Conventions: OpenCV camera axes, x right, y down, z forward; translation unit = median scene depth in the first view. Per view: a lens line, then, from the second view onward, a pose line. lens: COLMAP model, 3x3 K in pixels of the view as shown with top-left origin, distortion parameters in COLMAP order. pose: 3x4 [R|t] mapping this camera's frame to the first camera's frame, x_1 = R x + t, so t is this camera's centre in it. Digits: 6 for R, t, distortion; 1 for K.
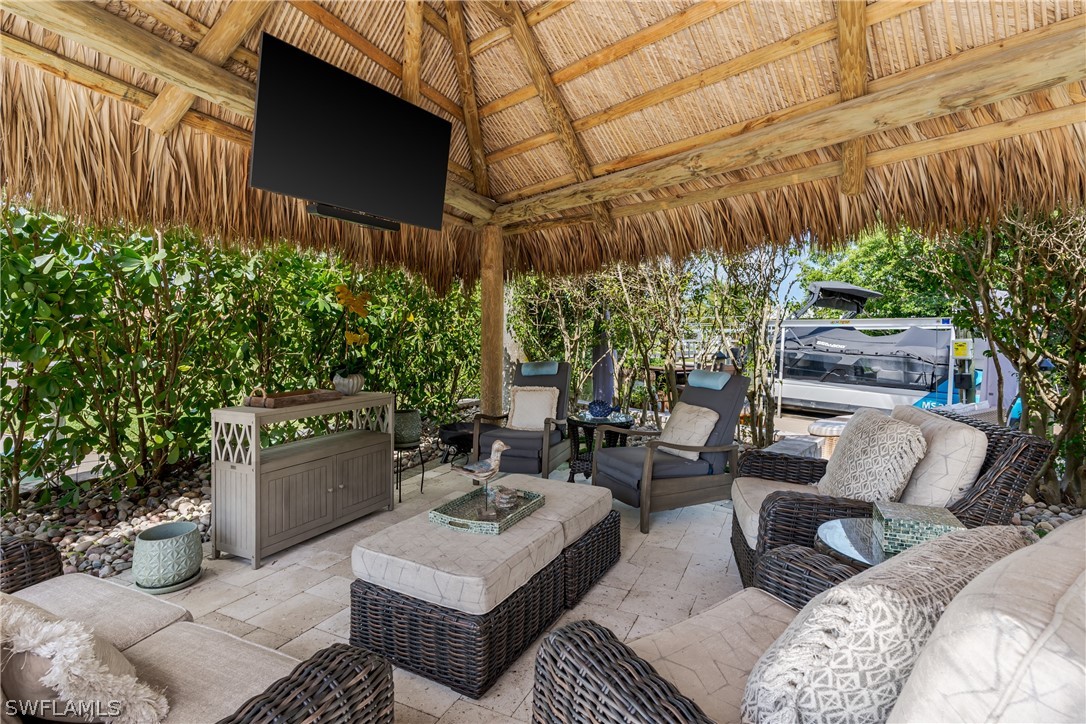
lens RADIAL K [[509.2, 0, 563.8], [0, 509.2, 337.7], [0, 0, 1]] dist [0.000334, 0.001267]
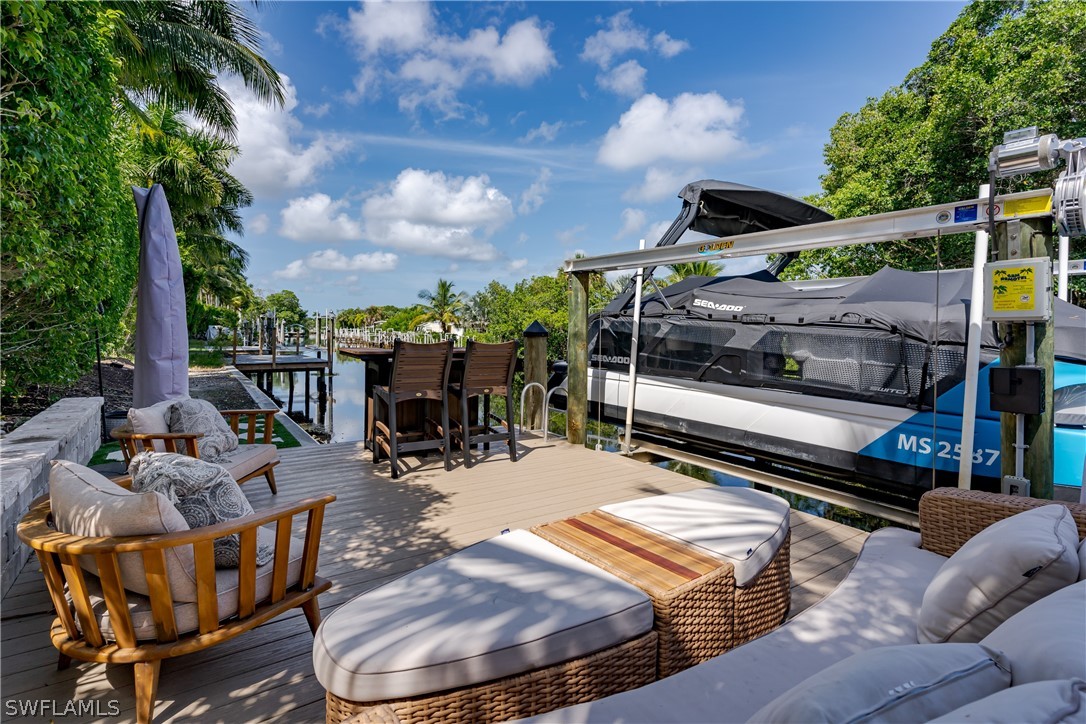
lens RADIAL K [[509.2, 0, 559.5], [0, 509.2, 337.4], [0, 0, 1]] dist [0.000334, 0.001267]
pose [[0.999946, 0.009463, 0.004296, 0.371427], [-0.009532, 0.999820, 0.016422, 0.037545], [-0.004140, -0.016463, 0.999856, 0.512991]]
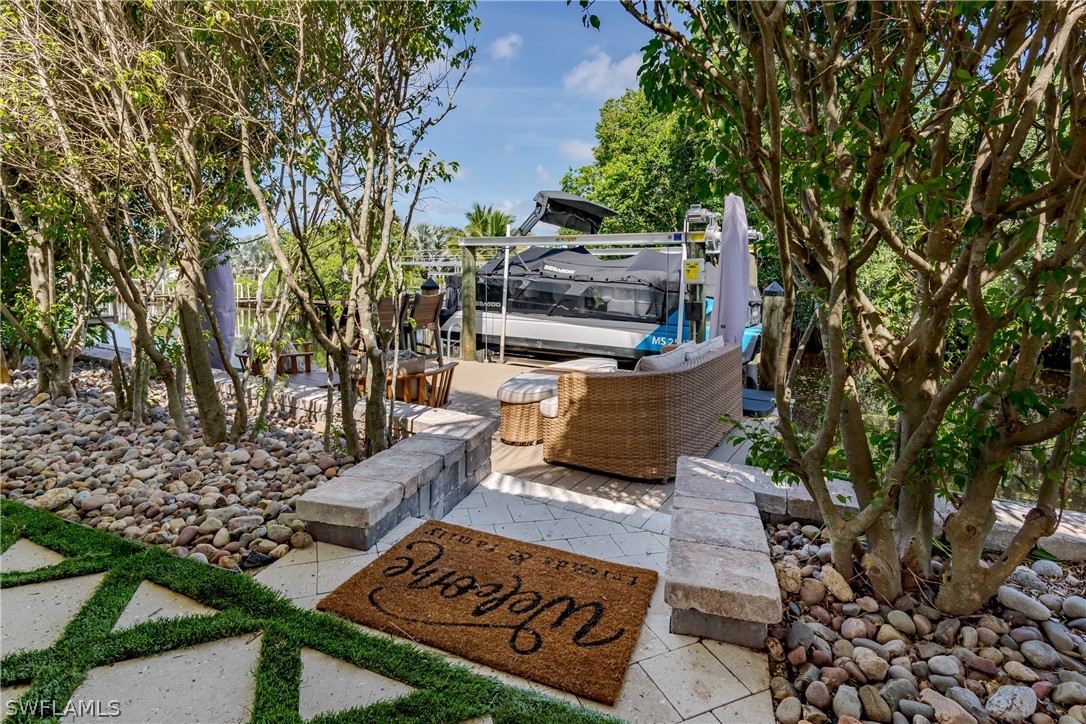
lens RADIAL K [[509.2, 0, 547.1], [0, 509.2, 308.4], [0, 0, 1]] dist [0.000334, 0.001267]
pose [[0.921849, -0.020500, 0.387007, 0.193309], [-0.005163, 0.997862, 0.065156, 0.022451], [-0.387515, -0.062062, 0.919772, 0.262097]]
